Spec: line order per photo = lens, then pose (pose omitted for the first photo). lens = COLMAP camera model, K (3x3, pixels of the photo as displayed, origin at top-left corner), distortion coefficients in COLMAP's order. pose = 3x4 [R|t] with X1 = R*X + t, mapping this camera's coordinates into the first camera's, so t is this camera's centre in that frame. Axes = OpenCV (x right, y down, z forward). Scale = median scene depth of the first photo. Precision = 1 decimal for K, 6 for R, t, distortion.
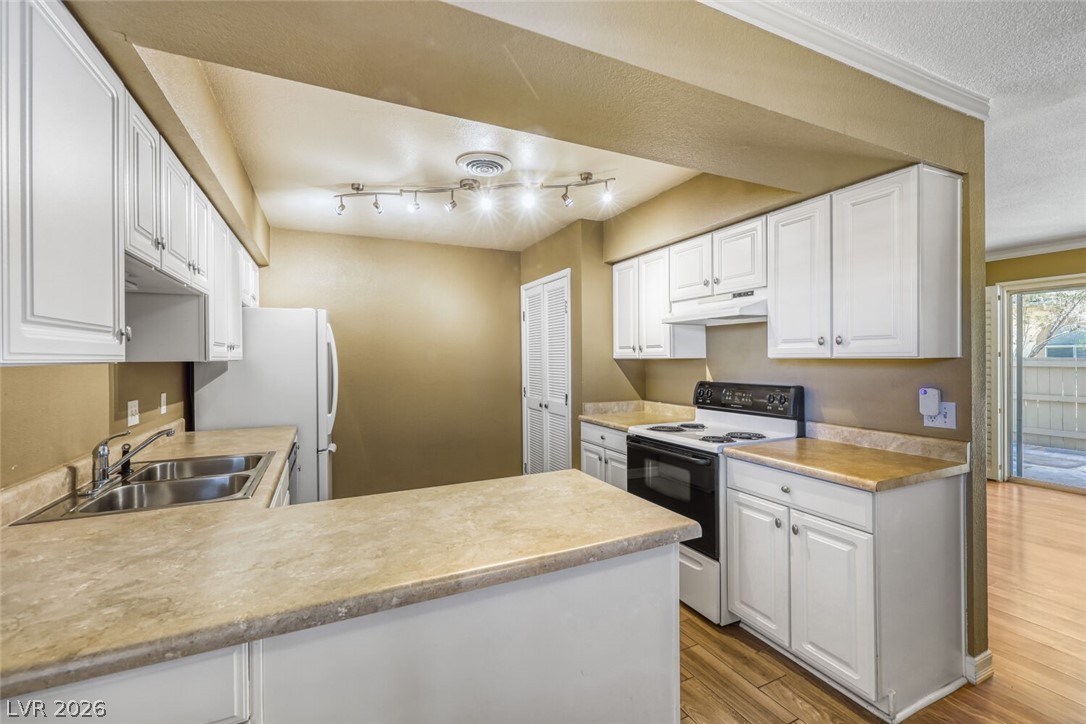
lens RADIAL K [[463.8, 0, 544.8], [0, 463.8, 359.5], [0, 0, 1]] dist [-0.000538, -0.000098]
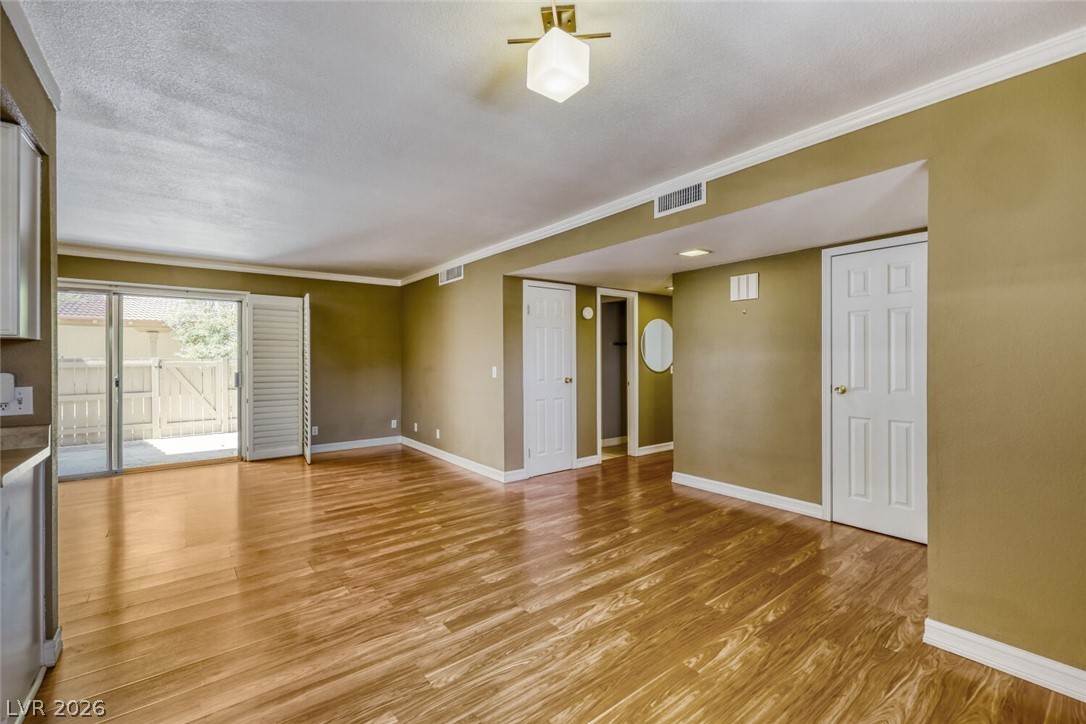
lens RADIAL K [[461.7, 0, 546.7], [0, 461.7, 366.3], [0, 0, 1]] dist [-0.003605, -0.000102]
pose [[-0.224055, -0.005840, 0.974559, -0.245273], [0.010106, 0.999914, 0.008315, 0.046024], [-0.974524, 0.011712, -0.223977, 0.148769]]
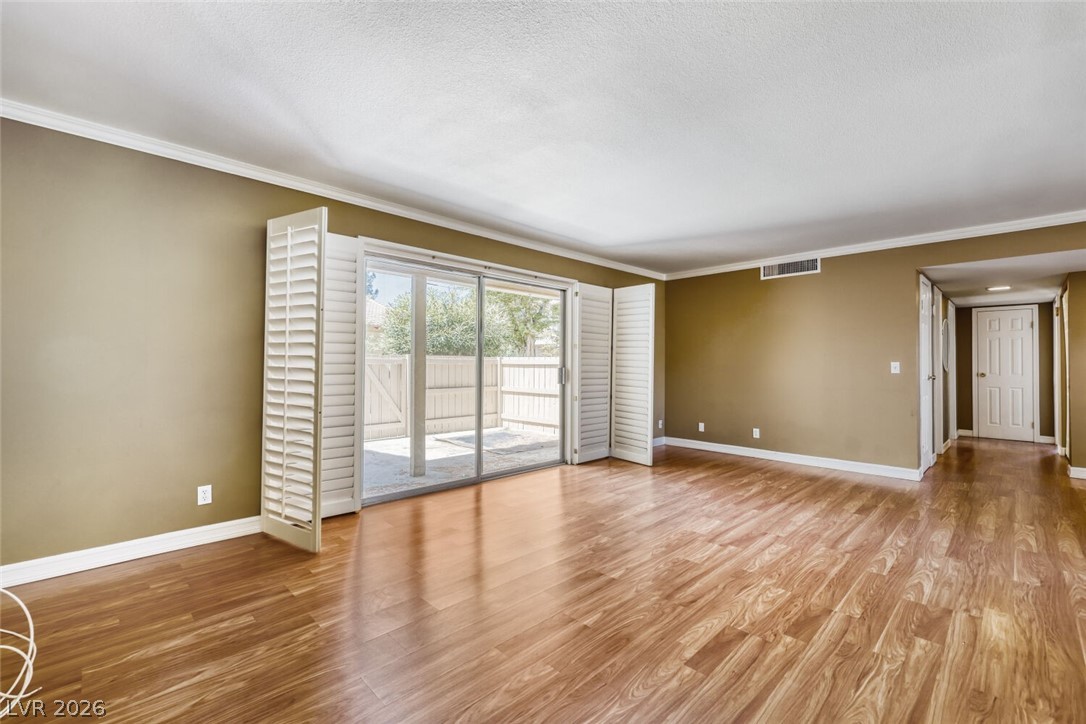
lens RADIAL K [[462.6, 0, 543.0], [0, 462.6, 352.6], [0, 0, 1]] dist [0.003426, 0.000210]
pose [[-0.327195, 0.031914, 0.944418, 0.434292], [0.001042, 0.999441, -0.033413, 0.090092], [-0.944956, -0.009948, -0.327046, 2.121929]]
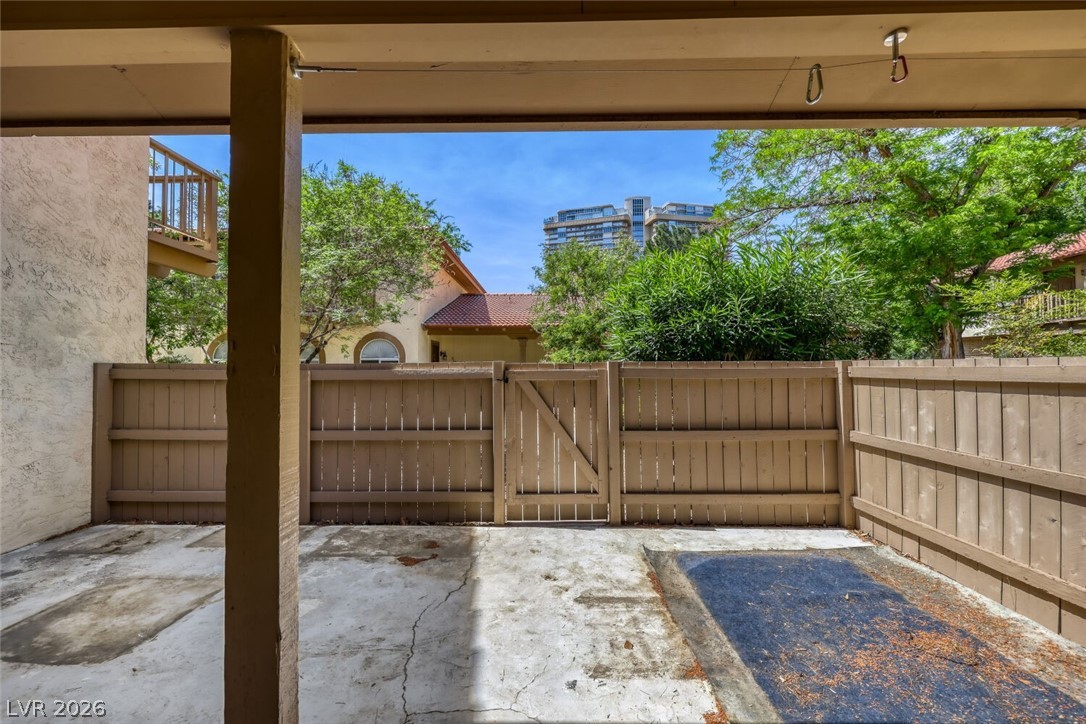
lens RADIAL K [[434.4, 0, 545.8], [0, 434.4, 367.3], [0, 0, 1]] dist [-0.000476, -0.000068]
pose [[0.437369, 0.011574, 0.899208, 2.520472], [0.008597, 0.999818, -0.017050, 0.033097], [-0.899241, 0.015188, 0.437189, 1.424405]]
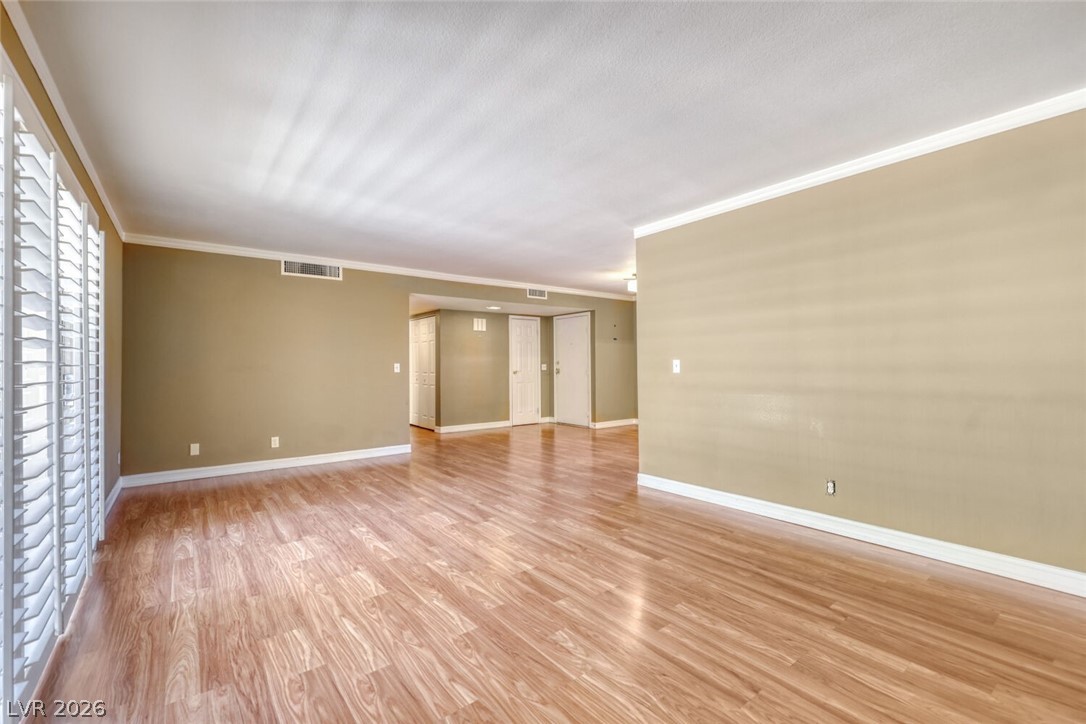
lens RADIAL K [[465.8, 0, 545.4], [0, 465.8, 367.1], [0, 0, 1]] dist [0.002368, 0.000445]
pose [[-0.975788, 0.018827, -0.217909, 1.660036], [0.017409, 0.999813, 0.008424, 0.076343], [0.218027, 0.004426, -0.975933, 2.746901]]
